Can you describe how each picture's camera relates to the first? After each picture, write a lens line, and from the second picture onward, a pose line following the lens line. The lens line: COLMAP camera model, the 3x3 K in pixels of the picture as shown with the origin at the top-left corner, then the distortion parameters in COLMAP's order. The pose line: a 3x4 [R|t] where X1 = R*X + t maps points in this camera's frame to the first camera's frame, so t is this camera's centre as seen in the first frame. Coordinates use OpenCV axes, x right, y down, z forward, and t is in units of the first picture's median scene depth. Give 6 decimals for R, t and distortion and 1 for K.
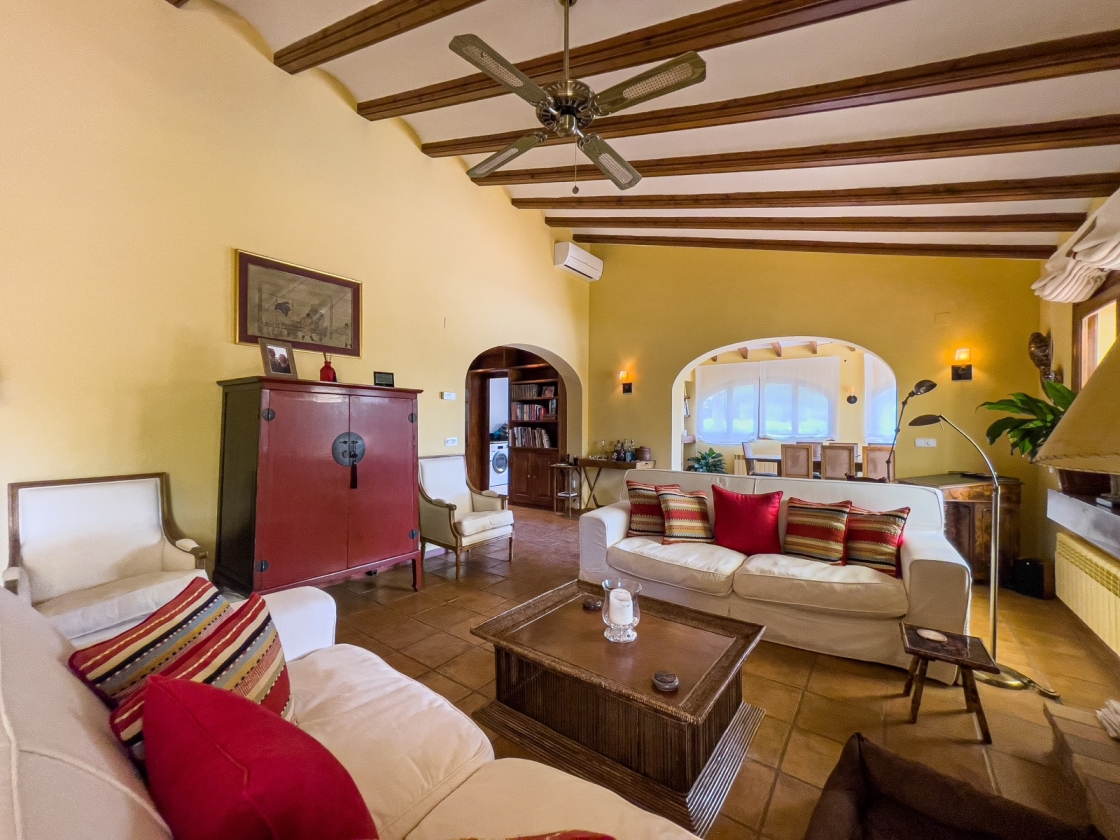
lens RADIAL K [[450.5, 0, 557.2], [0, 450.5, 425.0], [0, 0, 1]] dist [-0.009939, 0.005746]
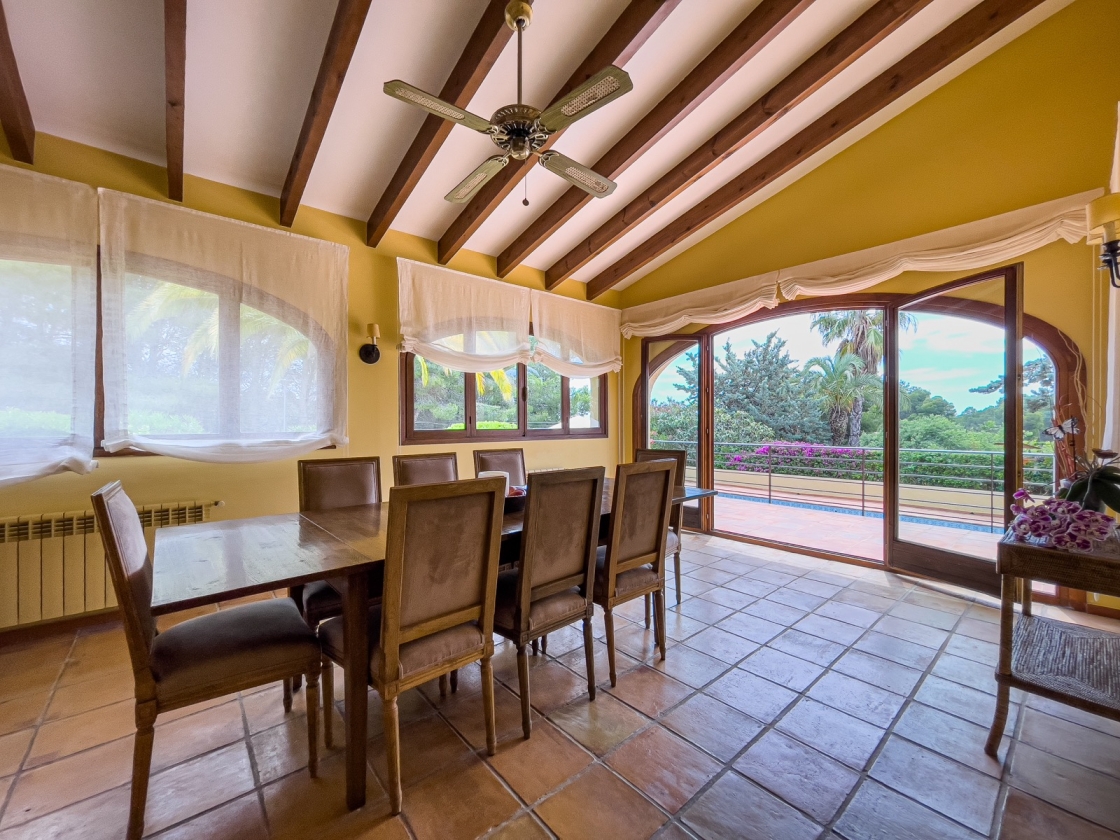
lens RADIAL K [[450.5, 0, 557.2], [0, 450.5, 425.0], [0, 0, 1]] dist [-0.009939, 0.005746]
pose [[0.212442, -0.013945, 0.977074, 0.346723], [0.004210, 0.999902, 0.013356, 0.010974], [-0.977165, 0.001276, 0.212480, 0.984121]]
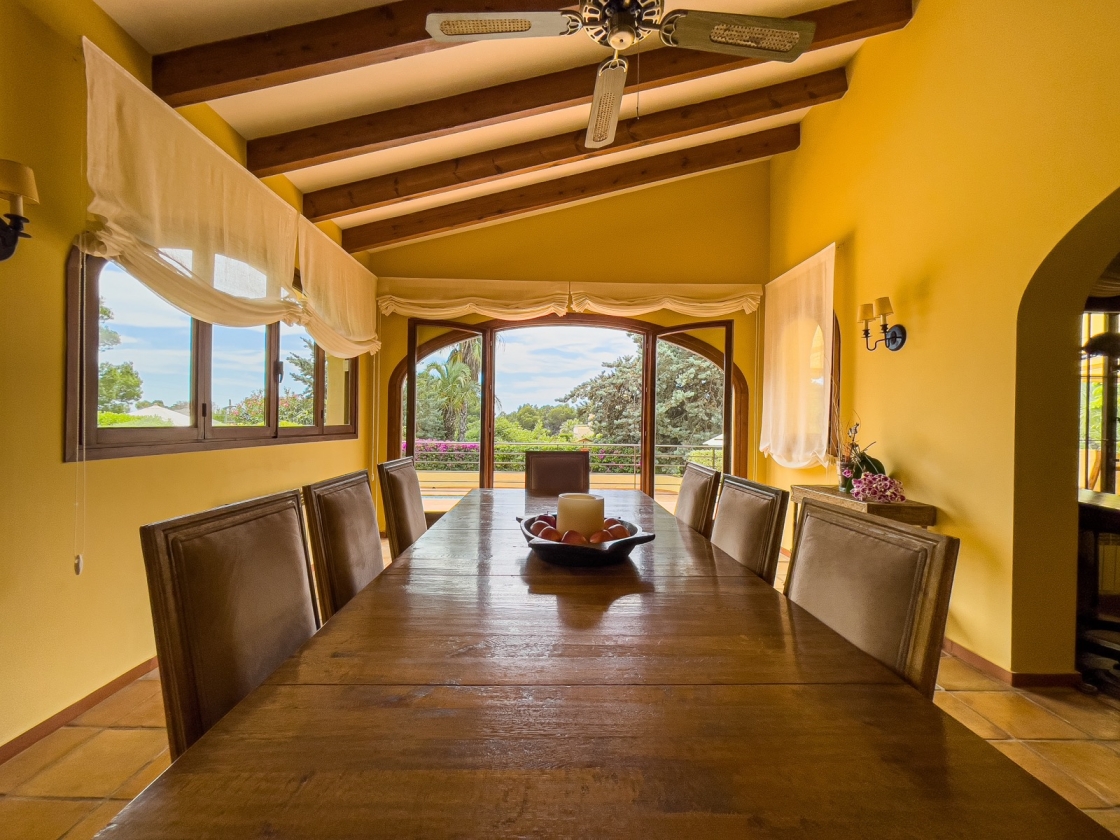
lens RADIAL K [[450.5, 0, 557.2], [0, 450.5, 425.0], [0, 0, 1]] dist [-0.009939, 0.005746]
pose [[-0.611382, -0.022425, 0.791018, 0.508781], [-0.022558, 0.999686, 0.010906, 0.014207], [-0.791014, -0.011176, -0.611696, 1.264765]]
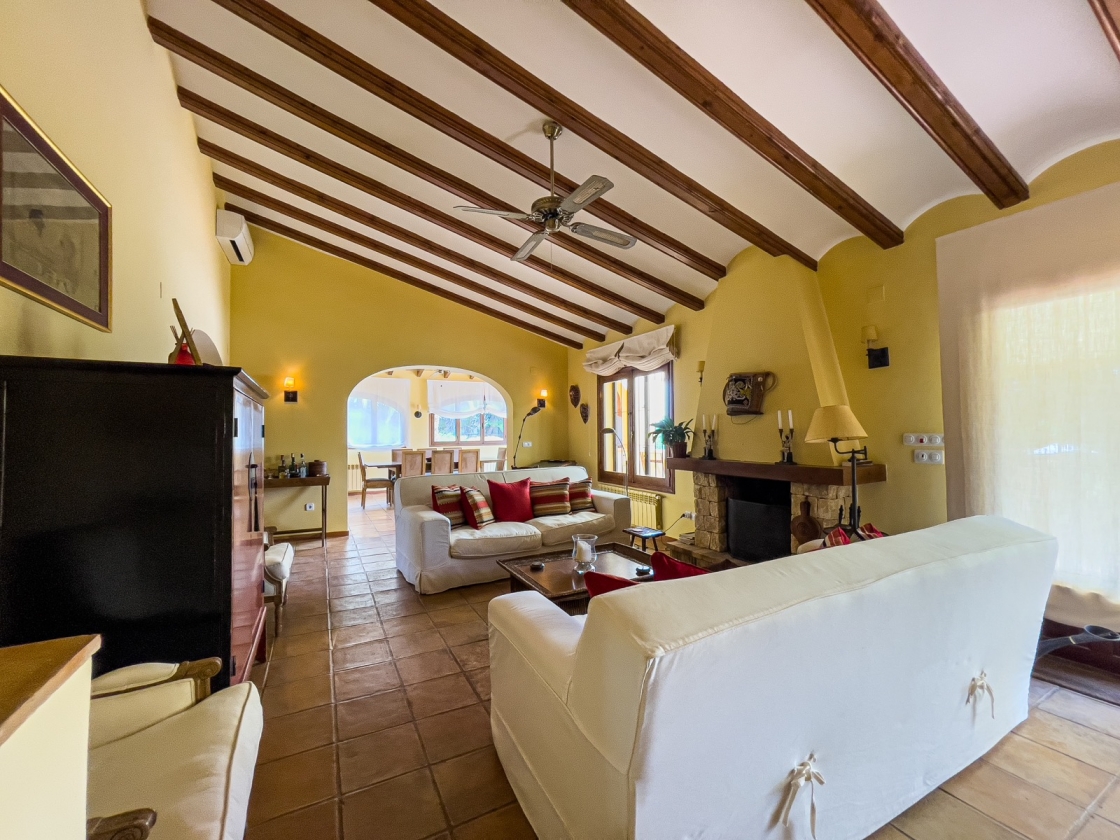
lens RADIAL K [[450.5, 0, 557.2], [0, 450.5, 425.0], [0, 0, 1]] dist [-0.009939, 0.005746]
pose [[0.428904, 0.007170, 0.903321, -0.443072], [0.016160, 0.999748, -0.015608, -0.002815], [-0.903205, 0.021292, 0.428680, 0.138245]]
